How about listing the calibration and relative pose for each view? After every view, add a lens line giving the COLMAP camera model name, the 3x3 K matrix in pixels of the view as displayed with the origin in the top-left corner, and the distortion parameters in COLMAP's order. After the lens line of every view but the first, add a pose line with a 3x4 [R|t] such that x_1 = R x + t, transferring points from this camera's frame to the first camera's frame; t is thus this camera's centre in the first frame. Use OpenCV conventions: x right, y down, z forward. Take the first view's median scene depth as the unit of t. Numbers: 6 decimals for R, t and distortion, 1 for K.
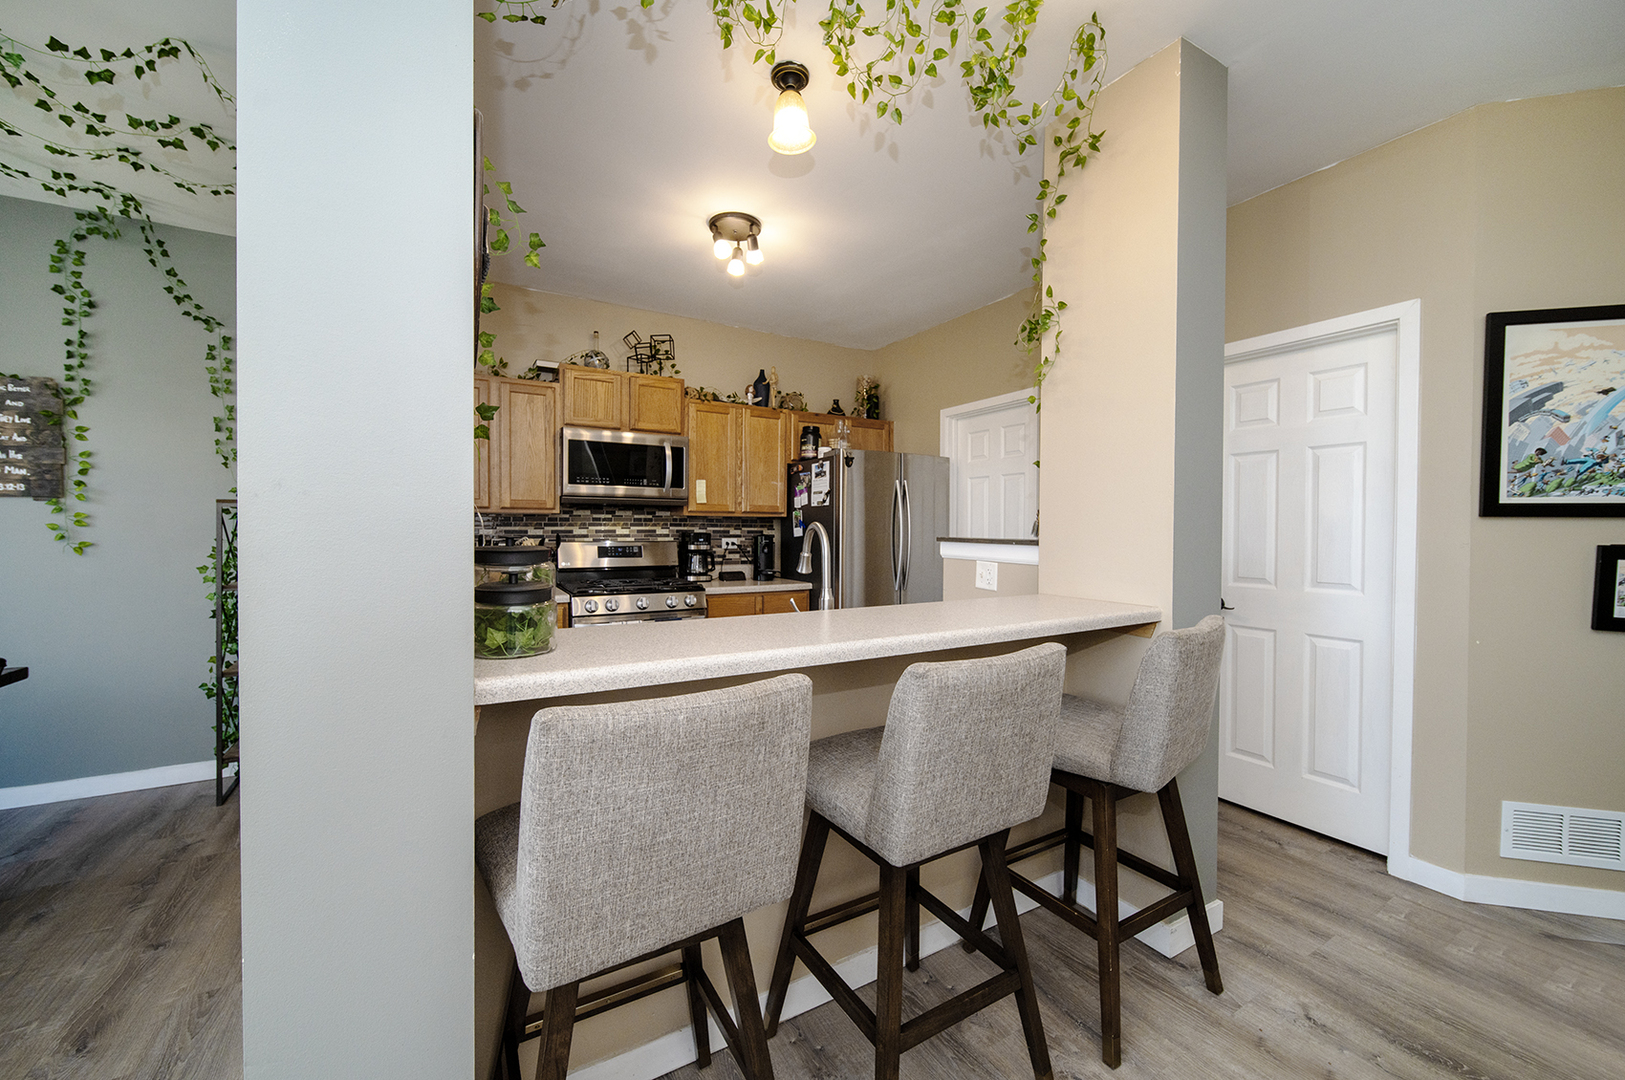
lens RADIAL K [[631.7, 0, 812.5], [0, 631.7, 540.0], [0, 0, 1]] dist [-0.001407, -0.000107]
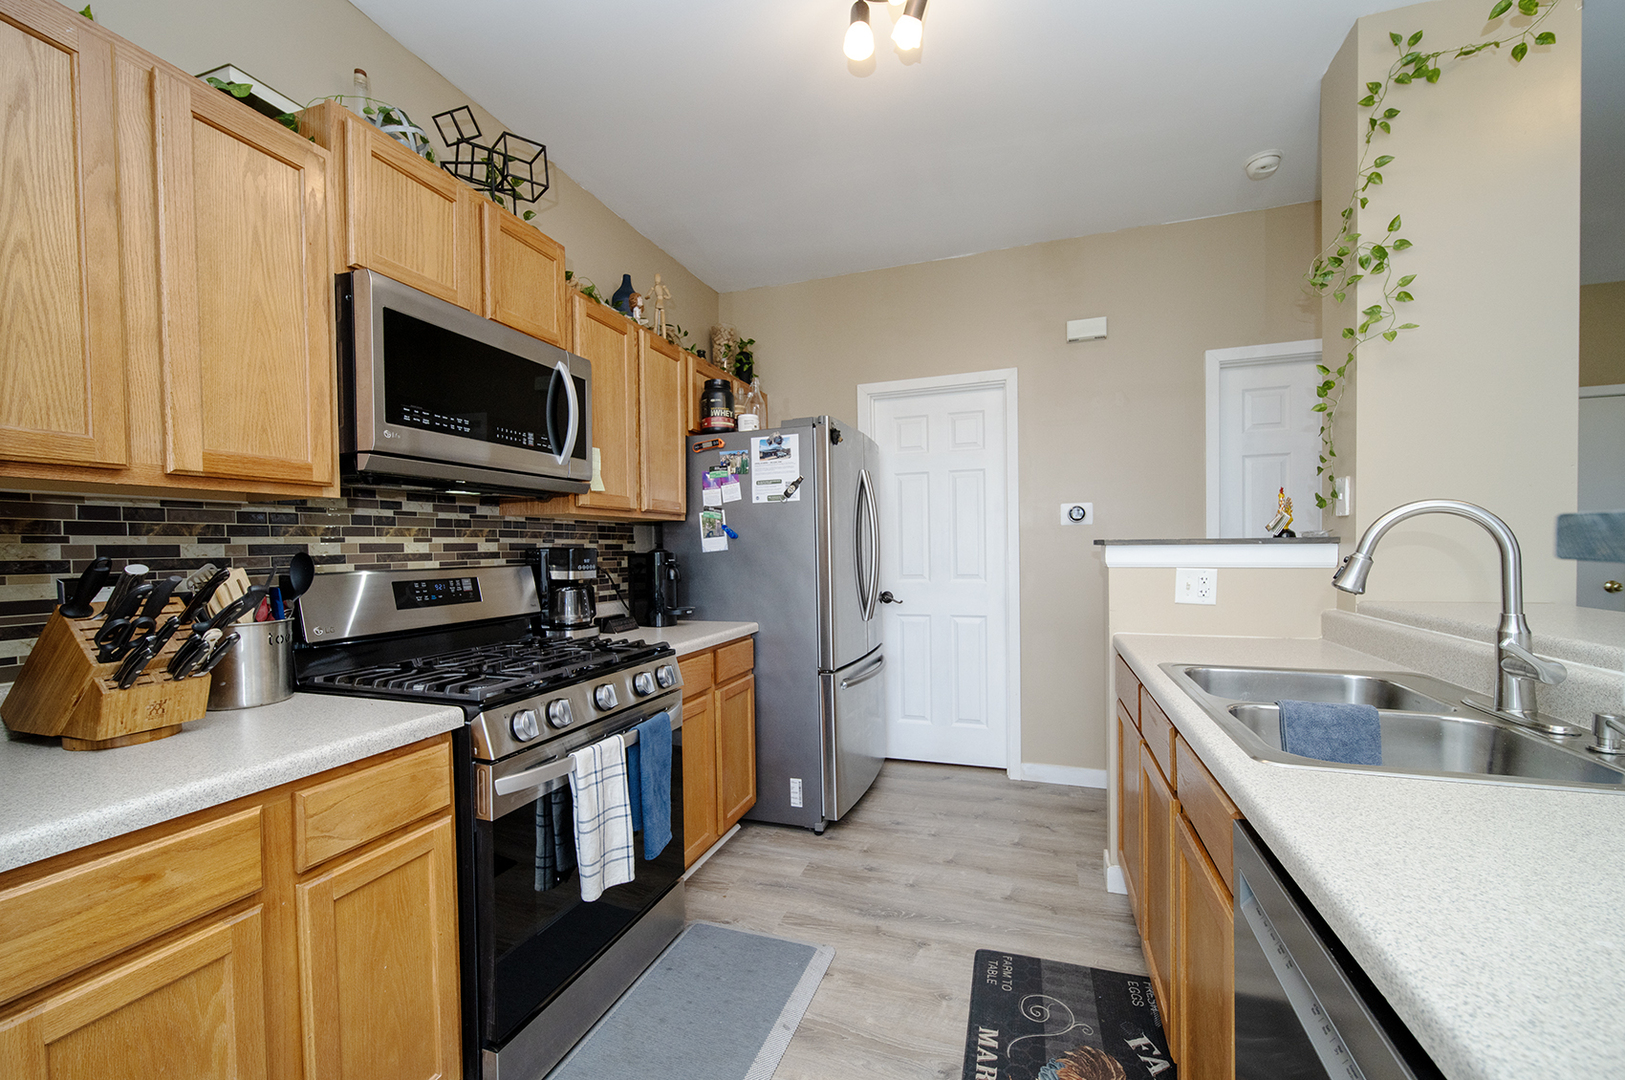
lens RADIAL K [[653.6, 0, 820.8], [0, 653.6, 561.1], [0, 0, 1]] dist [0.000286, 0.000055]
pose [[0.759937, -0.032065, 0.649205, -0.558612], [0.030469, 0.999442, 0.013698, -0.002141], [-0.649282, 0.009371, 0.760490, 0.654294]]
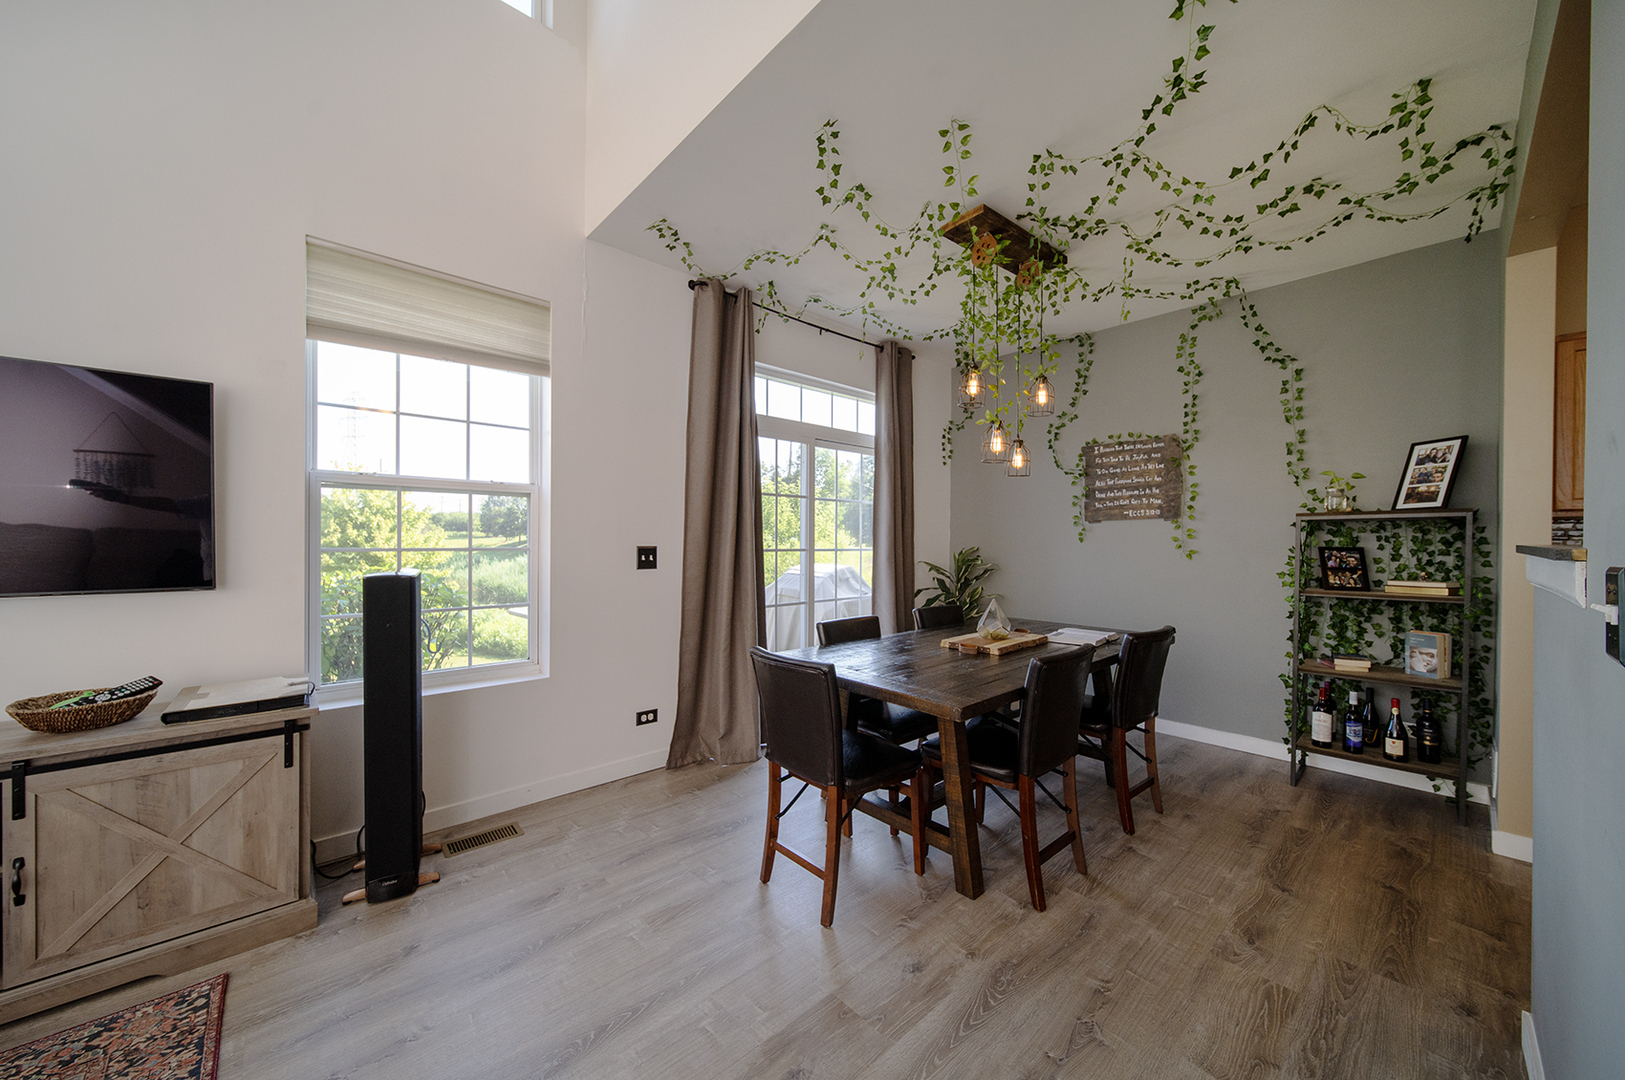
lens RADIAL K [[581.9, 0, 801.6], [0, 581.9, 546.3], [0, 0, 1]] dist [-0.000914, -0.000277]
pose [[0.196072, 0.002694, -0.980586, -0.094052], [-0.023101, 0.999731, -0.001873, 0.016371], [0.980317, 0.023019, 0.196082, -0.068136]]
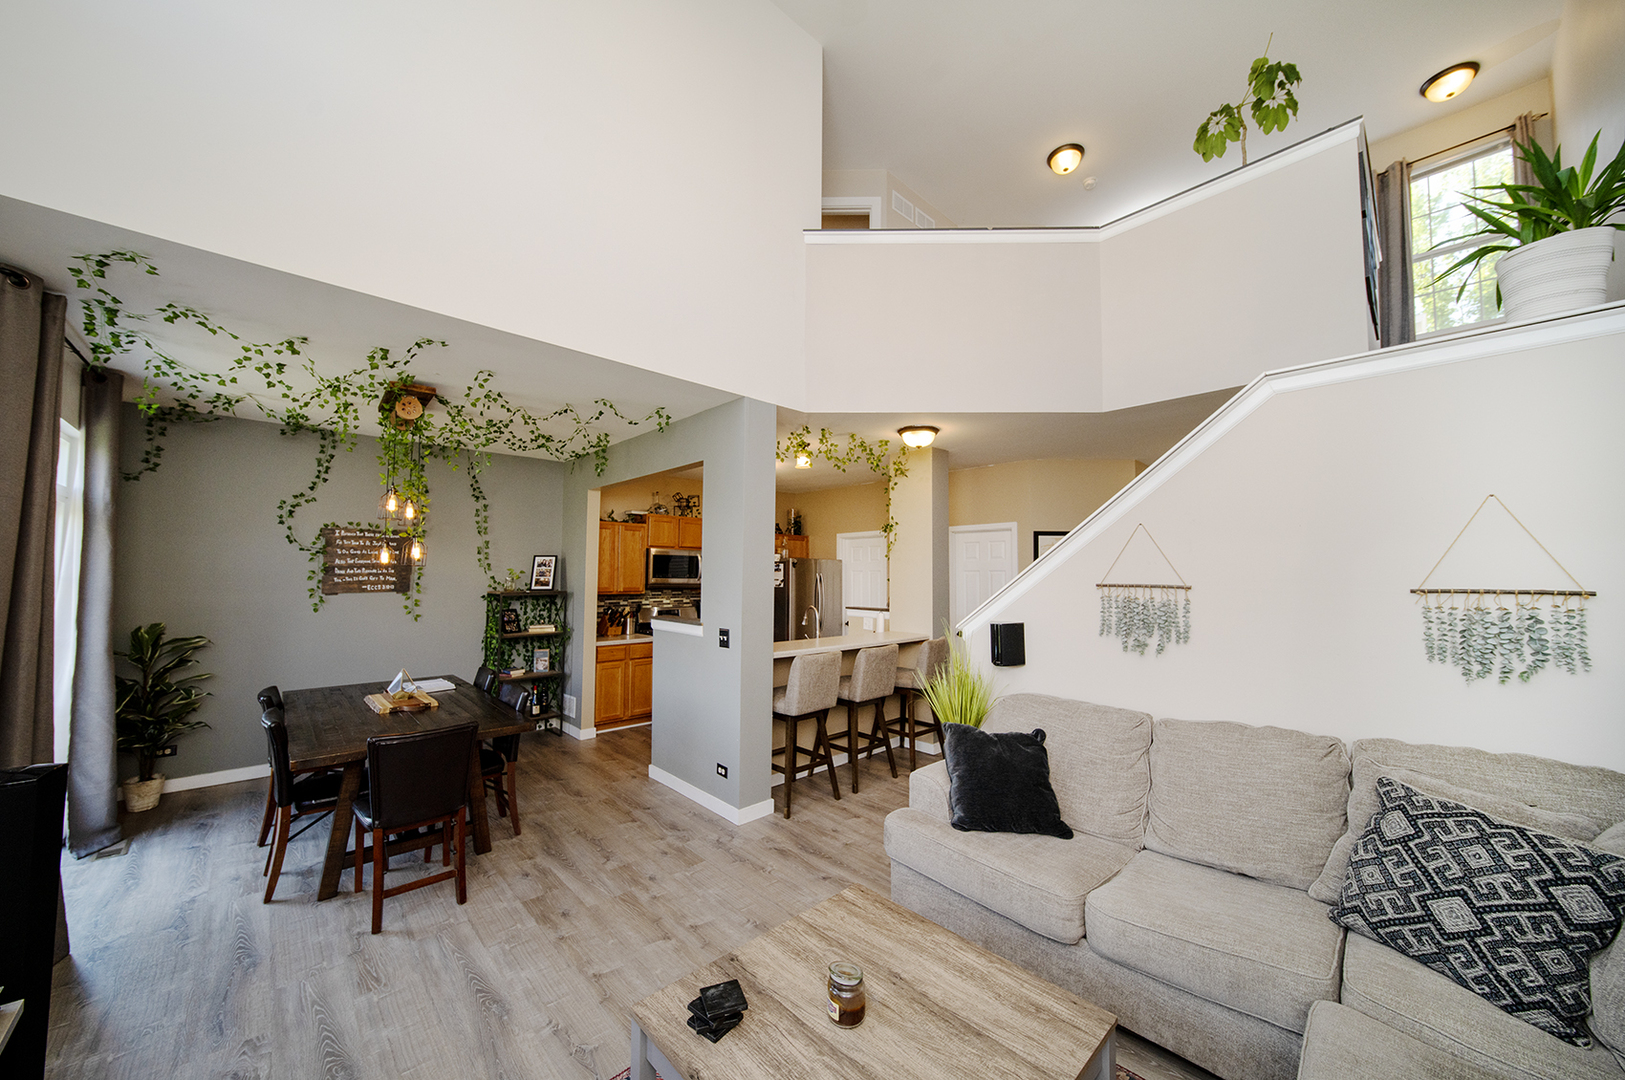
lens RADIAL K [[584.7, 0, 824.6], [0, 584.7, 544.6], [0, 0, 1]] dist [-0.000067, -0.000026]
pose [[0.969827, 0.014548, 0.243361, -0.393271], [0.003025, 0.997423, -0.071680, -0.077672], [-0.243777, 0.070254, 0.967283, -1.030392]]
